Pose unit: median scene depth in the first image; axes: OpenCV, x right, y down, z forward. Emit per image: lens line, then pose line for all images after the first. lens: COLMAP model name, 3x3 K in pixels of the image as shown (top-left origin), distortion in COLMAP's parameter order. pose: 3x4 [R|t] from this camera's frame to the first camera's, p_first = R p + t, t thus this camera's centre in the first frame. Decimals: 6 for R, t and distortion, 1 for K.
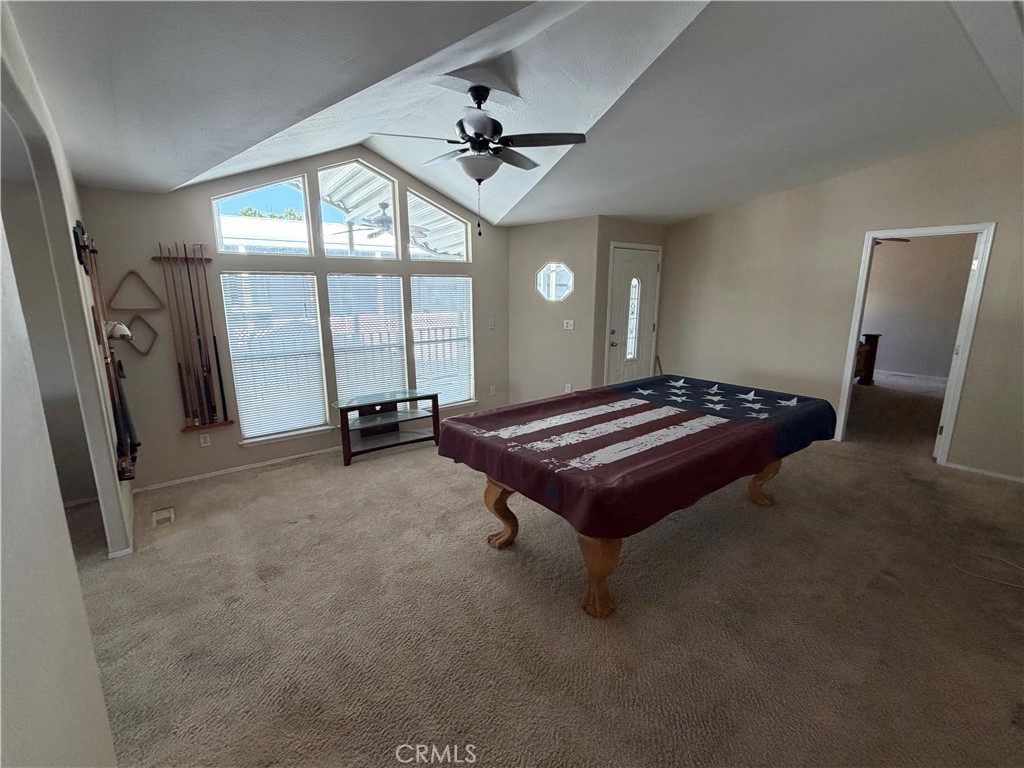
lens RADIAL K [[468.0, 0, 515.3], [0, 468.0, 386.9], [0, 0, 1]] dist [0.000625, -0.000610]
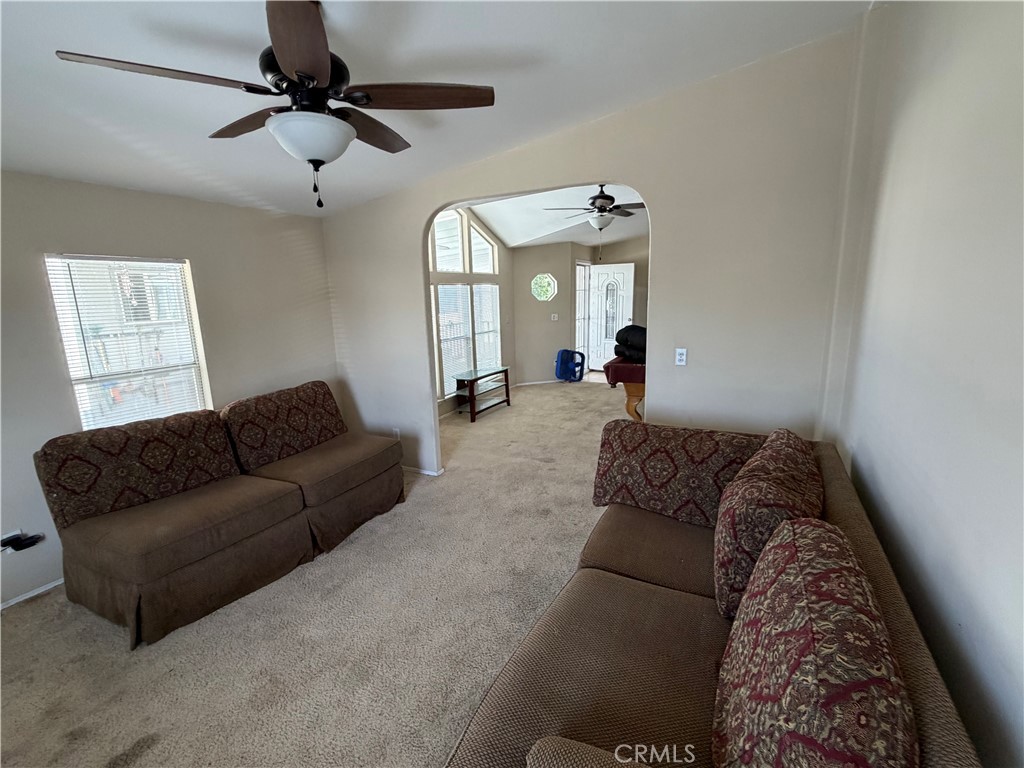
lens RADIAL K [[468.0, 0, 509.0], [0, 468.0, 387.7], [0, 0, 1]] dist [0.000625, -0.000610]
pose [[0.917419, -0.104185, 0.384041, -0.620290], [0.107441, 0.994126, 0.013030, 0.047512], [-0.383143, 0.029307, 0.923224, -0.256985]]
